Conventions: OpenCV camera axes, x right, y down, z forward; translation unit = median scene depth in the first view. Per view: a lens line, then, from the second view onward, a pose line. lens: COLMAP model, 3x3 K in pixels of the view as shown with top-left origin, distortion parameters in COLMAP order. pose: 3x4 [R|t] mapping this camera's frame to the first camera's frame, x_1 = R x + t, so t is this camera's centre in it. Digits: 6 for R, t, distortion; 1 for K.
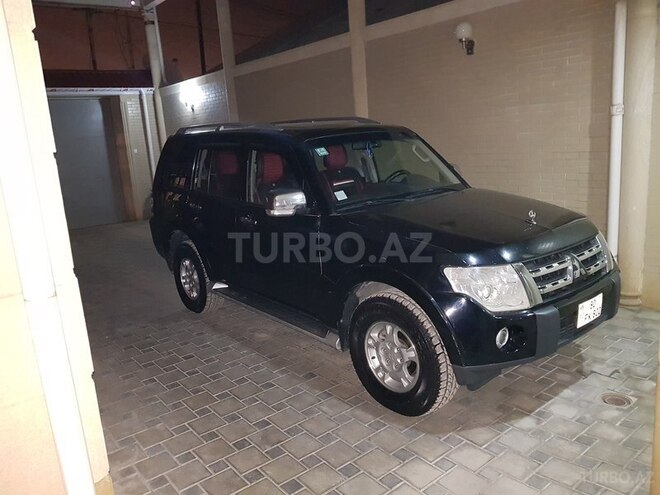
lens RADIAL K [[507.8, 0, 318.1], [0, 507.8, 235.8], [0, 0, 1]] dist [0.002096, -0.008905]
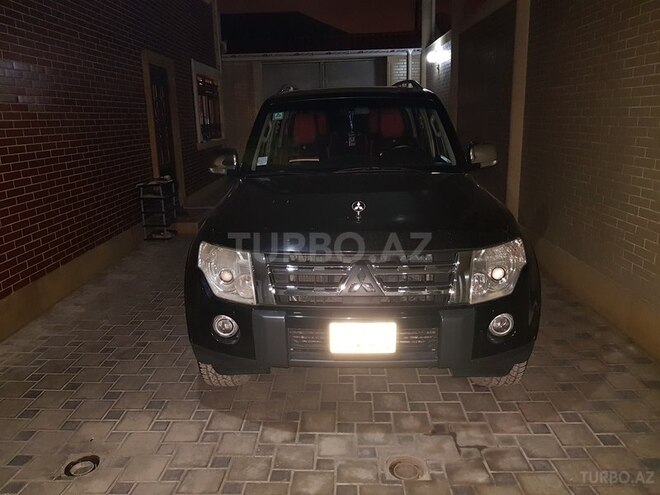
lens RADIAL K [[507.8, 0, 318.1], [0, 507.8, 235.8], [0, 0, 1]] dist [0.002096, -0.008905]
pose [[0.765220, 0.197763, -0.612640, 0.802210], [-0.151463, 0.980239, 0.127240, -0.083843], [0.625697, -0.004574, 0.780053, 0.301216]]
